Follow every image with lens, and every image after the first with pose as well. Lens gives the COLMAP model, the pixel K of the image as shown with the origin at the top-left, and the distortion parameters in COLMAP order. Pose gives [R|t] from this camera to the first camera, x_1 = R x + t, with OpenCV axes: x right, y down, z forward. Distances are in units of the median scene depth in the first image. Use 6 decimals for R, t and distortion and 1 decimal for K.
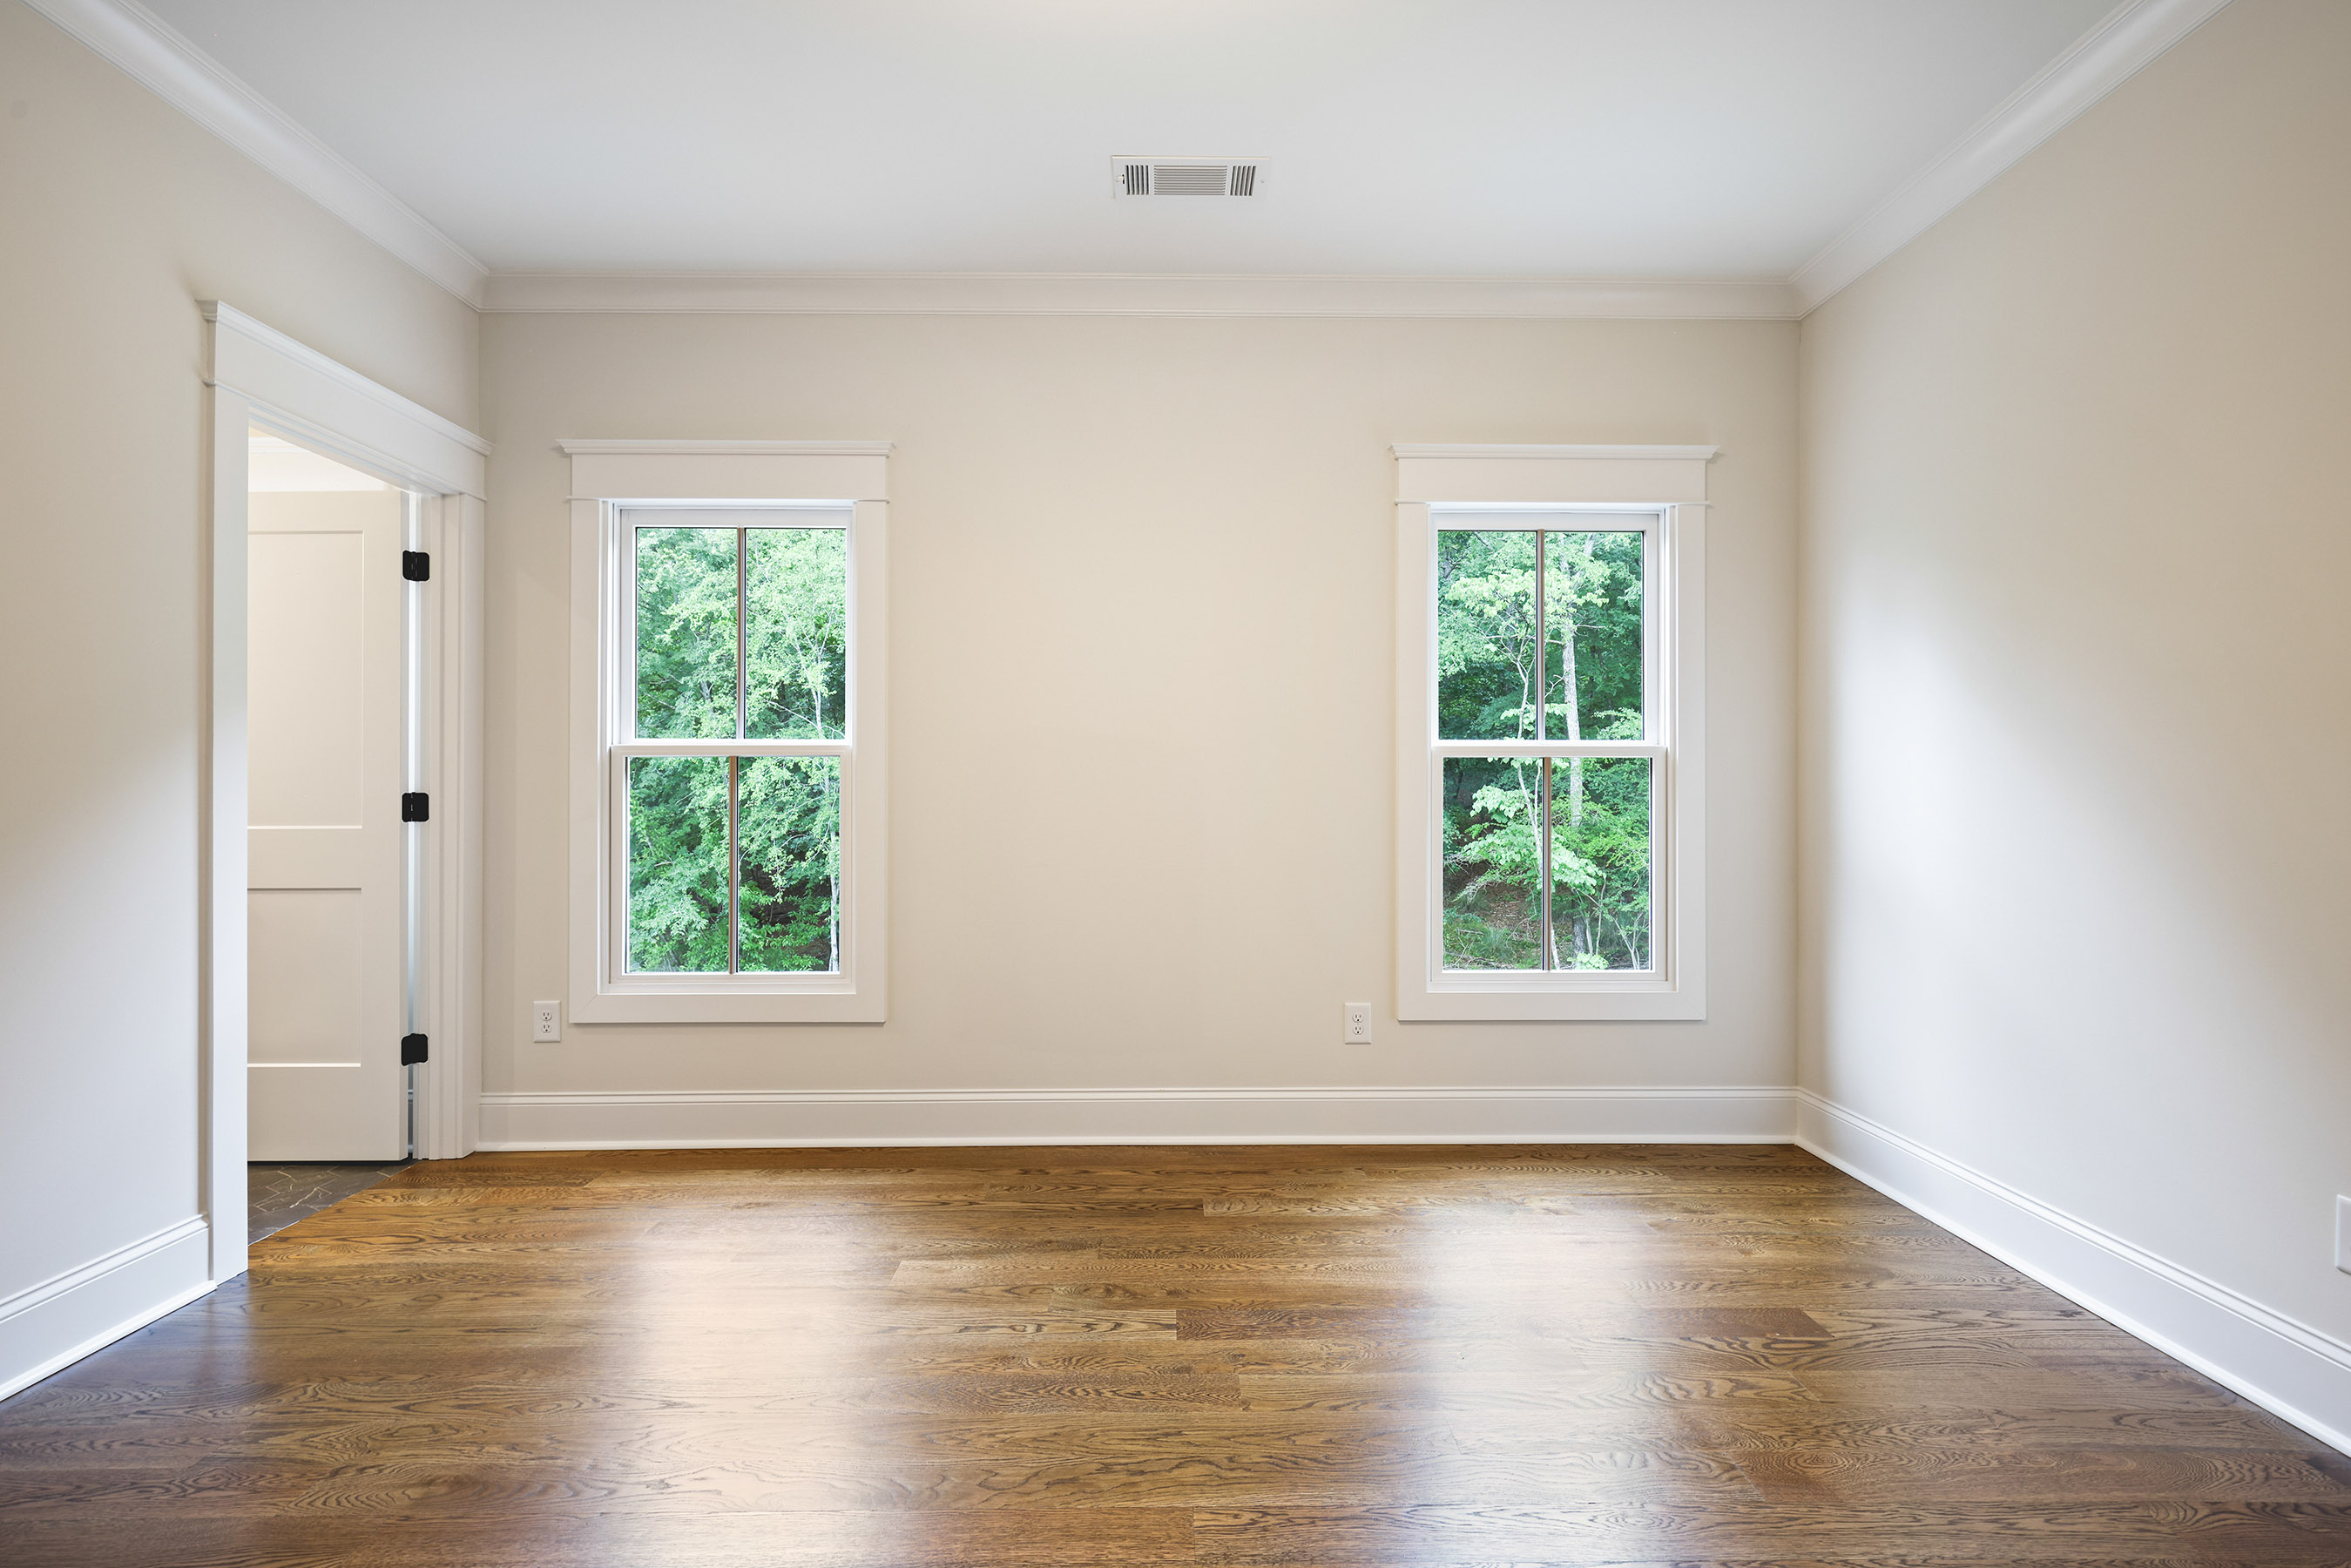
lens RADIAL K [[1173.2, 0, 1177.5], [0, 1173.2, 818.5], [0, 0, 1]] dist [-0.000286, -0.000861]
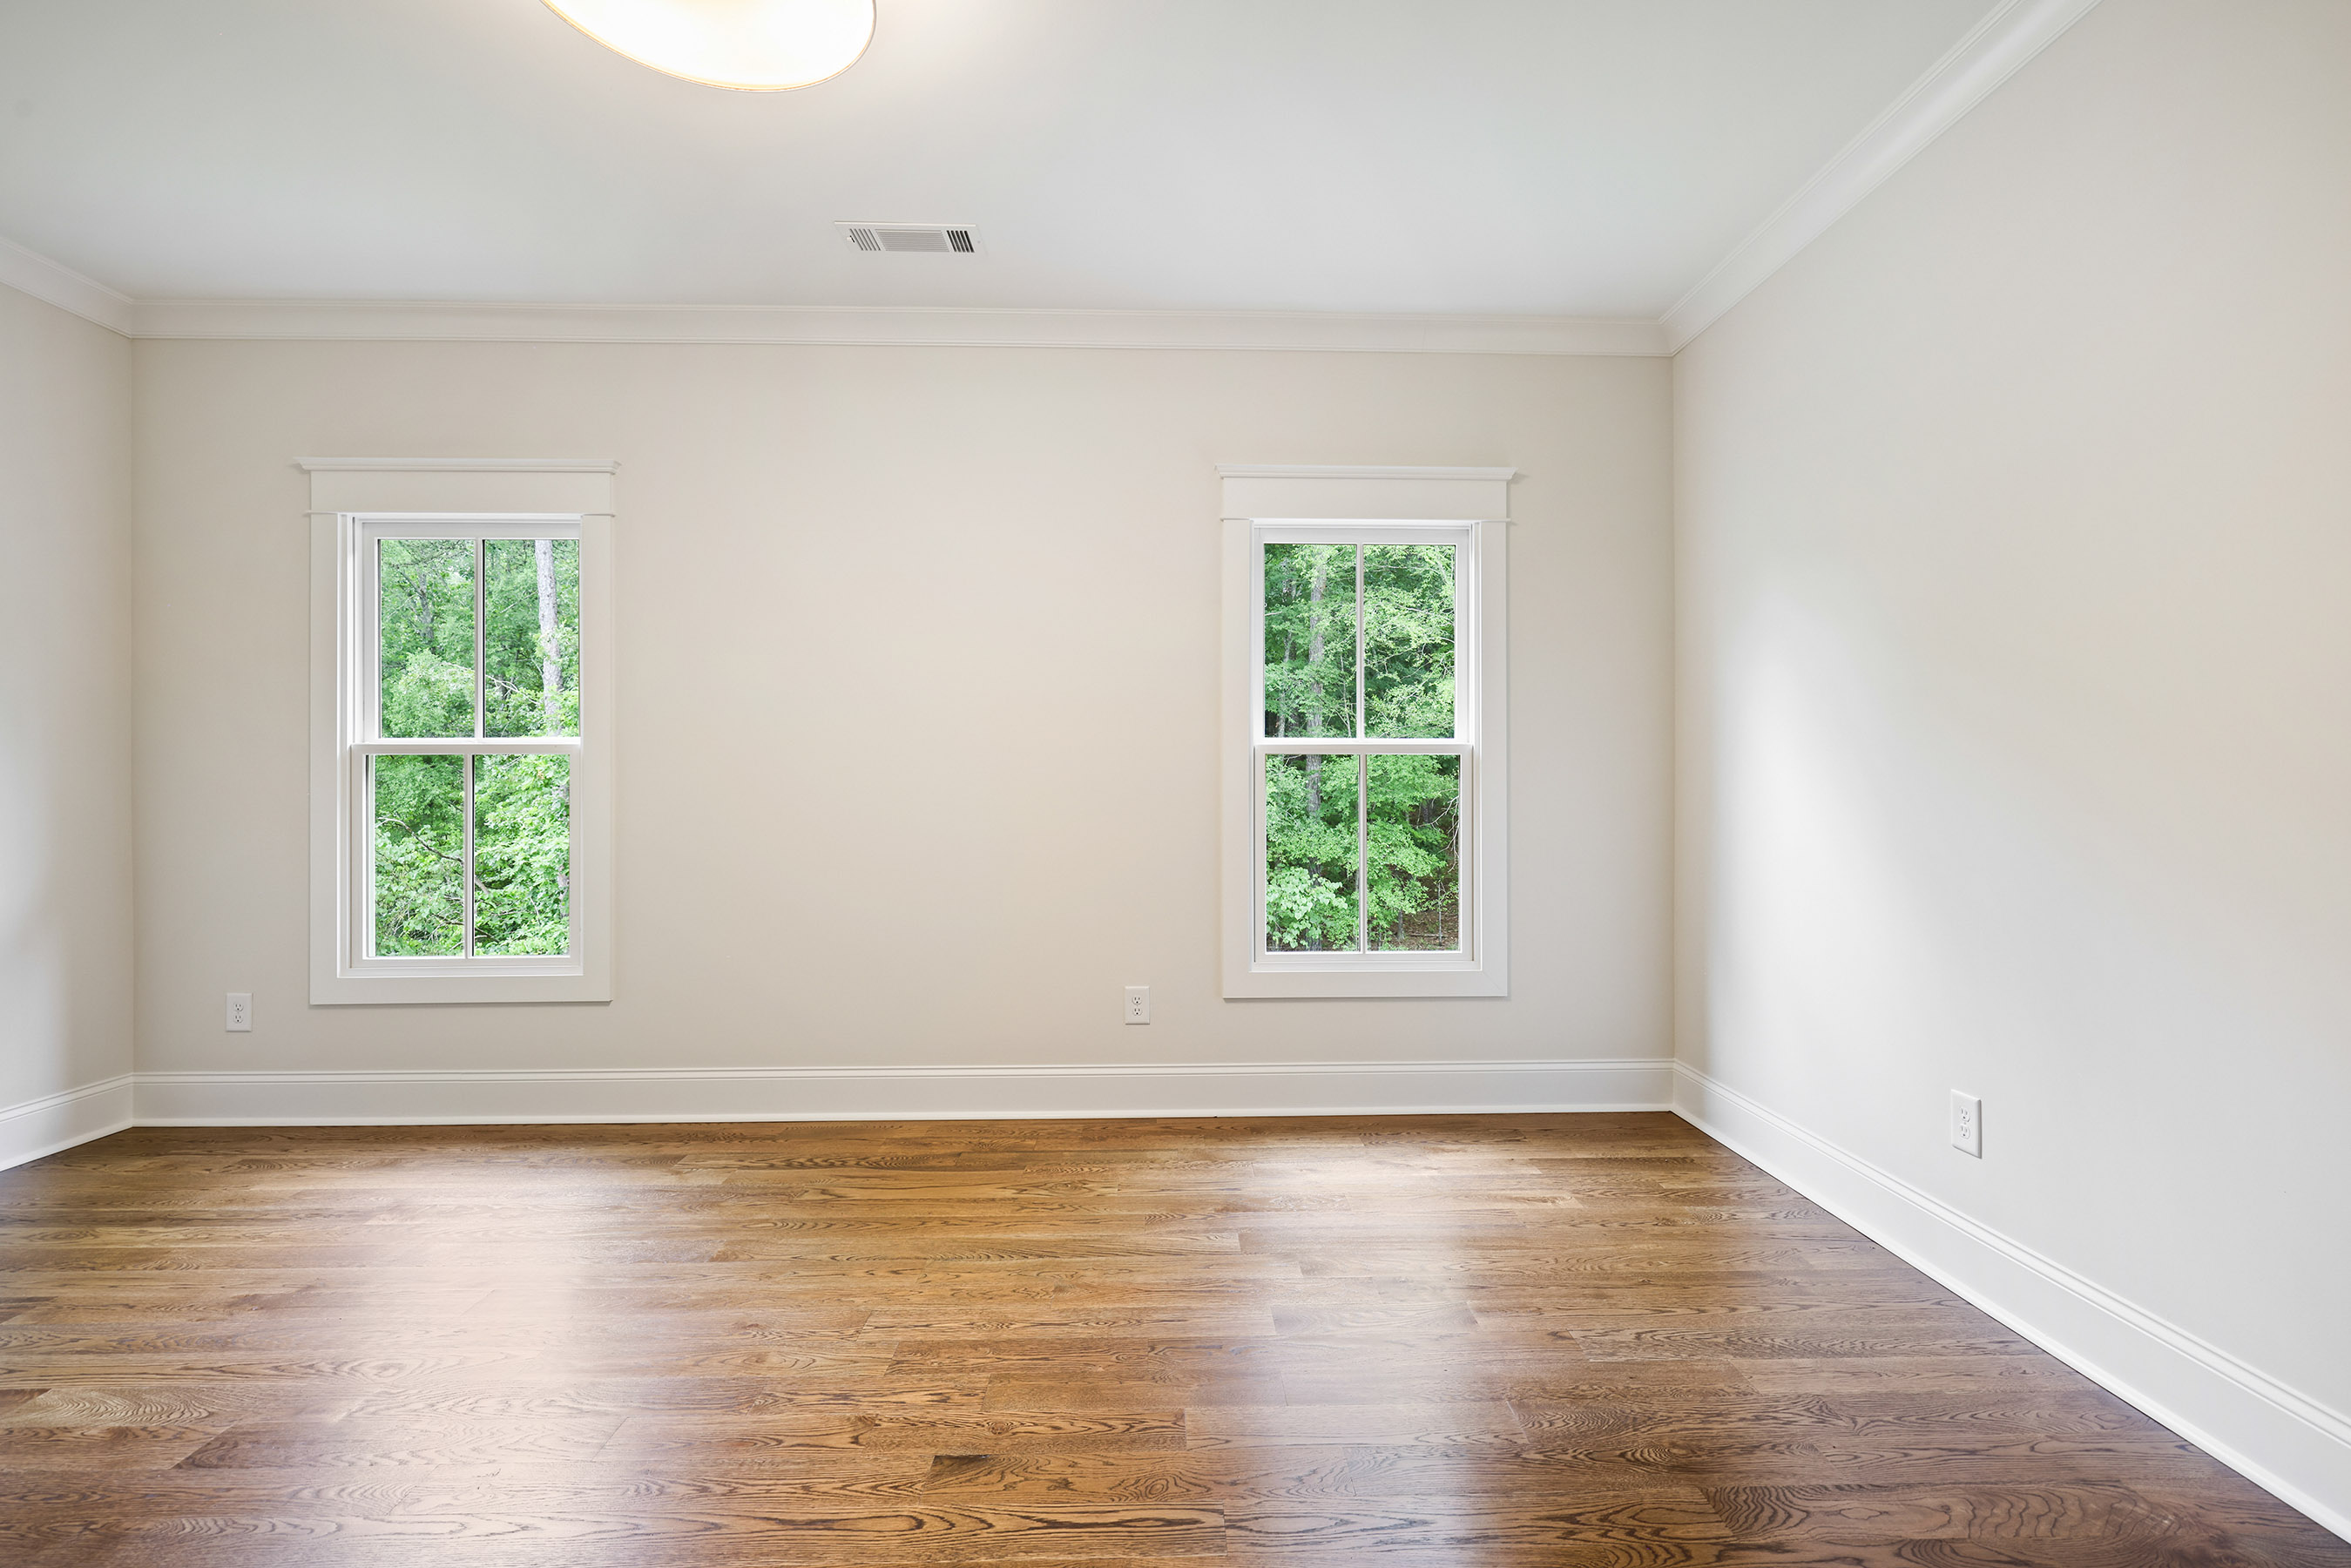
lens RADIAL K [[1084.1, 0, 1175.5], [0, 1084.1, 784.0], [0, 0, 1]] dist [0.001715, 0.000643]
pose [[0.999930, -0.000823, 0.011791, 0.194939], [0.001103, 0.999717, -0.023744, -0.000459], [-0.011768, 0.023756, 0.999649, 0.005745]]
